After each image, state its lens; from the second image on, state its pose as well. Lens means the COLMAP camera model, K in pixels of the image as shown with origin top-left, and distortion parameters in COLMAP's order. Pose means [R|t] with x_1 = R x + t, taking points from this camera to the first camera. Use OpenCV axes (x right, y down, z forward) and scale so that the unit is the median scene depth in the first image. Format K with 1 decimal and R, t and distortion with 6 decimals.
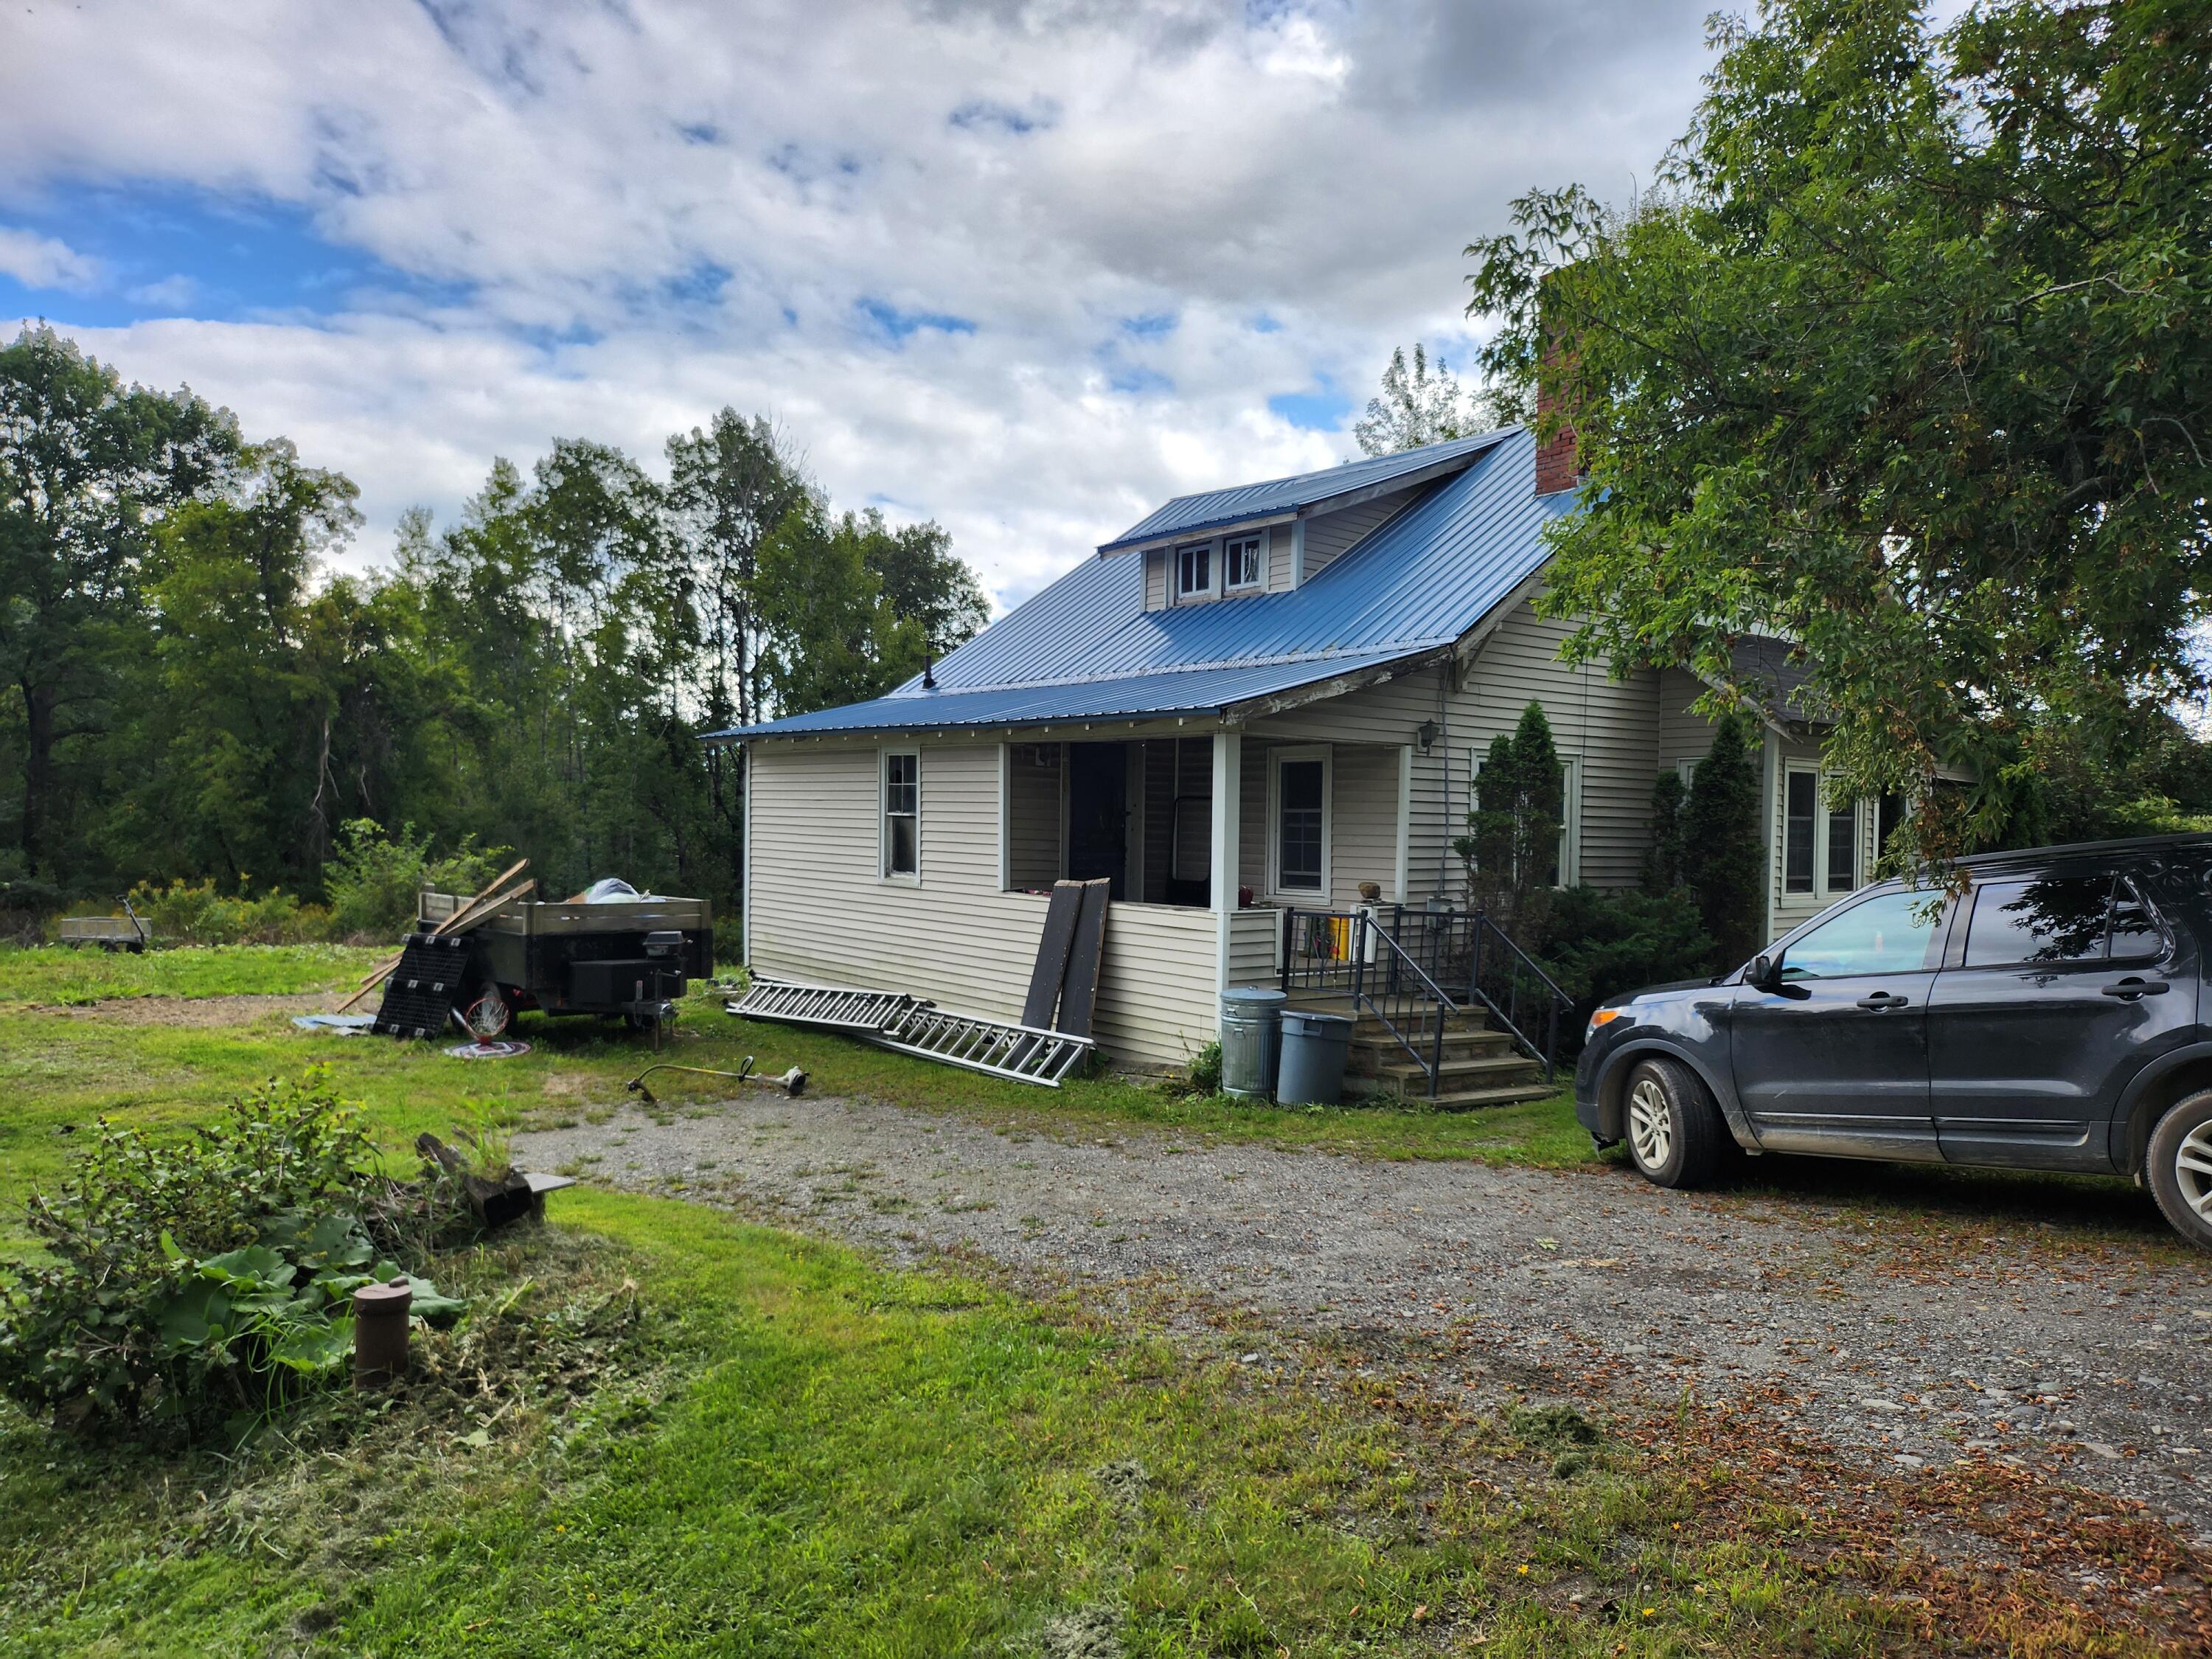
lens RADIAL K [[1558.2, 0, 1123.1], [0, 1558.2, 834.4], [0, 0, 1]] dist [0.018832, -0.030182]
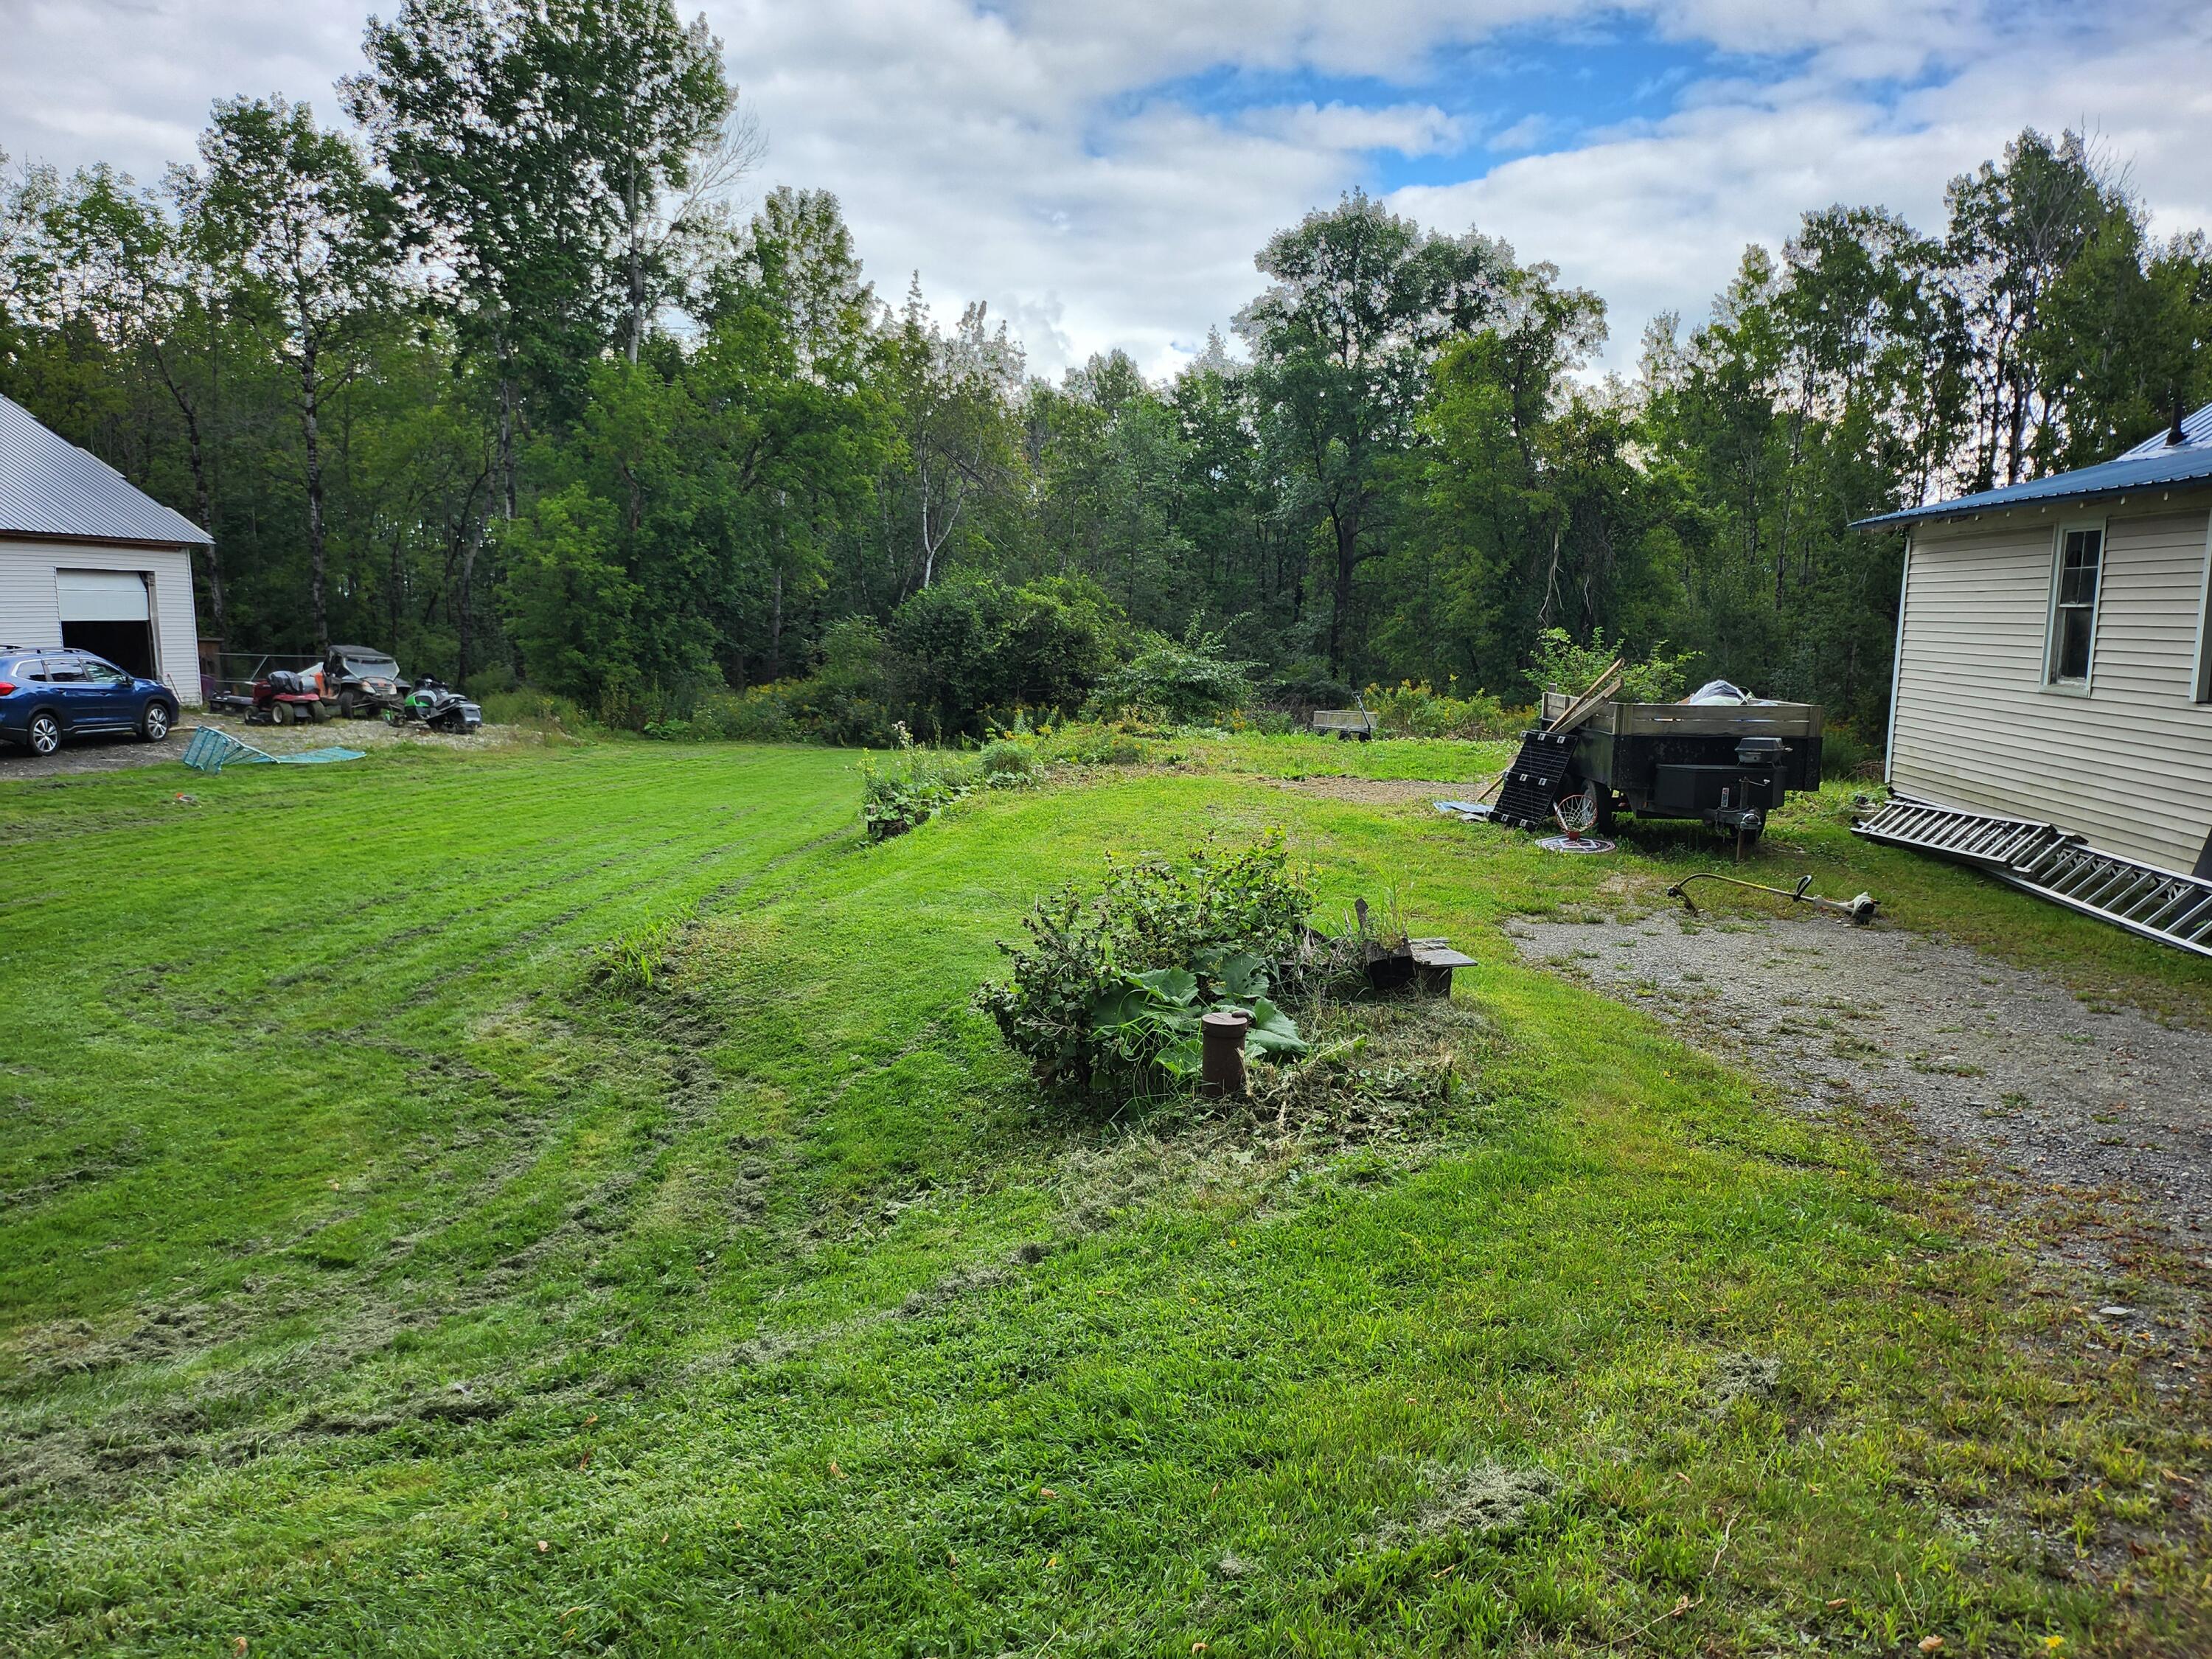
lens RADIAL K [[1558.2, 0, 1139.3], [0, 1558.2, 879.9], [0, 0, 1]] dist [0.018832, -0.030182]
pose [[0.688570, 0.104702, -0.717571, 0.119596], [-0.000437, 0.989582, 0.143972, 0.011311], [0.725169, -0.098821, 0.681442, 0.077603]]
